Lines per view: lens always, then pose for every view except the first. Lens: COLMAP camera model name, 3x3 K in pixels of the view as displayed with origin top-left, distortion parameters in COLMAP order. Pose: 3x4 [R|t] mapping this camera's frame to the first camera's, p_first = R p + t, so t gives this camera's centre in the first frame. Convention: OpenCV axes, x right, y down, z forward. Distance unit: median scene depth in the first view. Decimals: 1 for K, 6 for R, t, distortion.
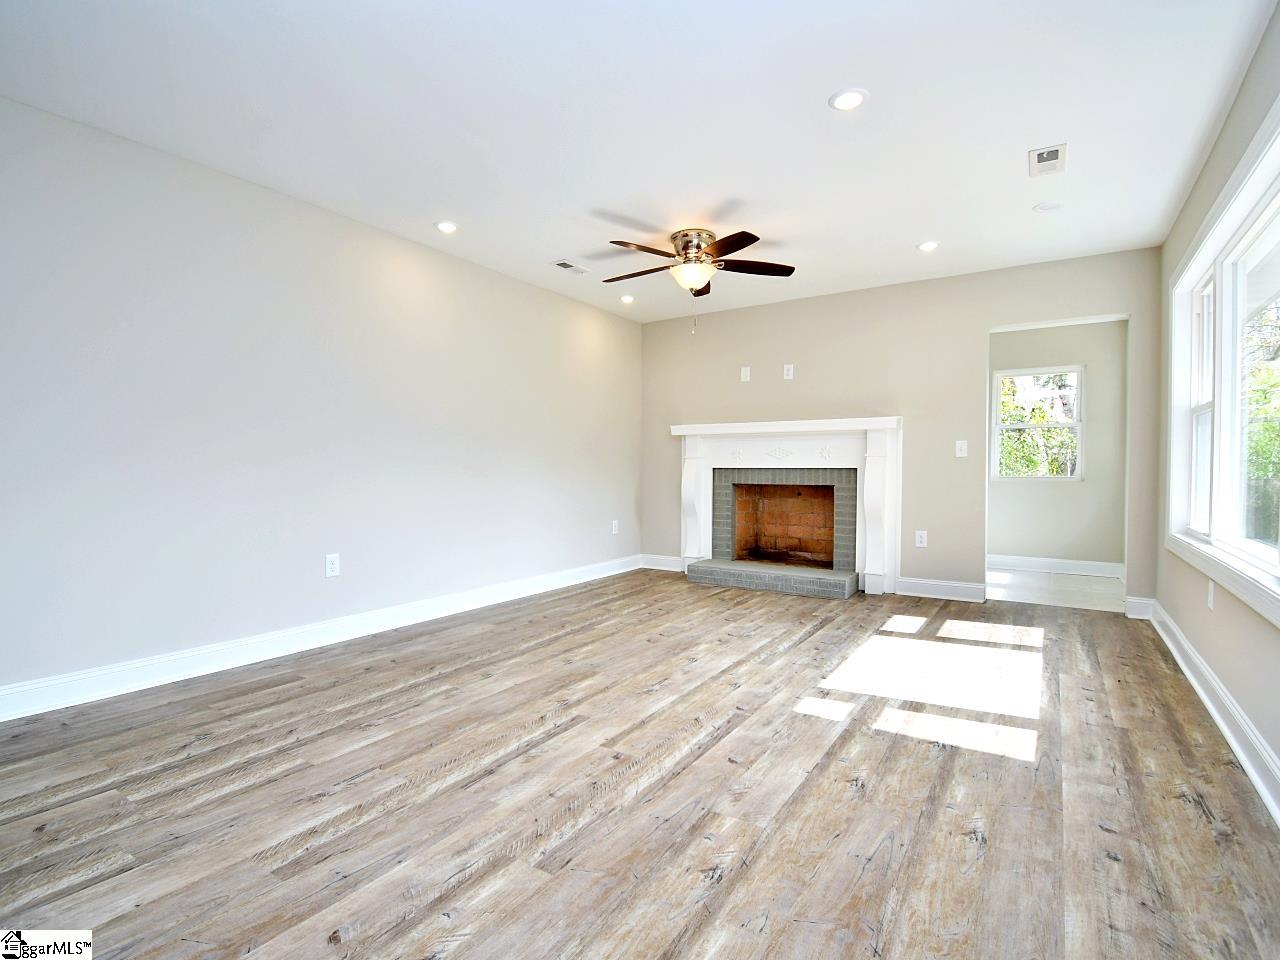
lens RADIAL K [[632.6, 0, 640.0], [0, 632.6, 480.0], [0, 0, 1]] dist [0.001721, -0.000263]
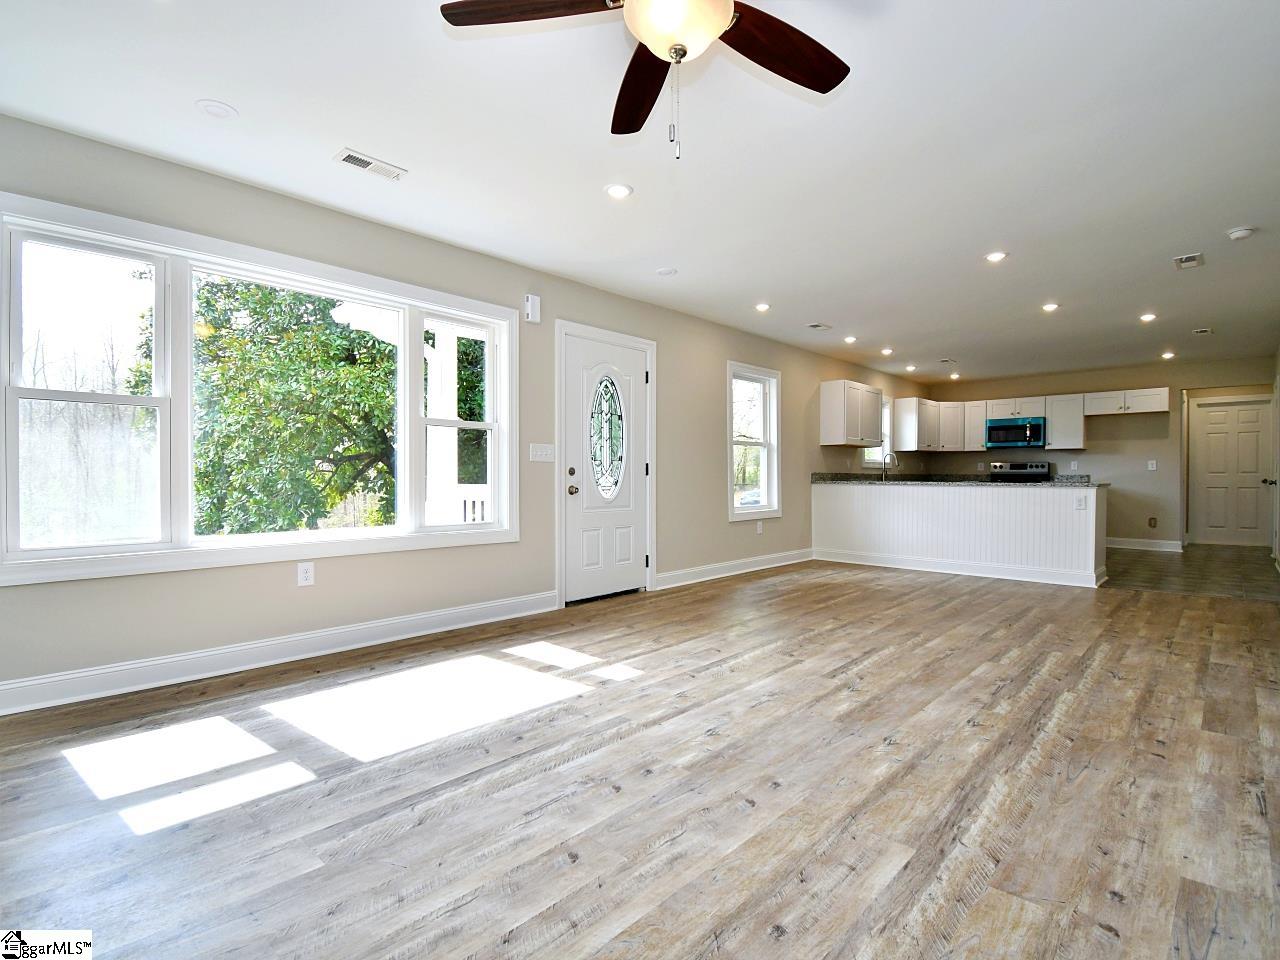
lens RADIAL K [[632.6, 0, 640.0], [0, 632.6, 480.0], [0, 0, 1]] dist [0.001721, -0.000263]
pose [[-0.984051, -0.003461, 0.177853, 0.041689], [0.000761, 0.999720, 0.023662, -0.027297], [-0.177885, 0.023420, -0.983773, 1.957123]]
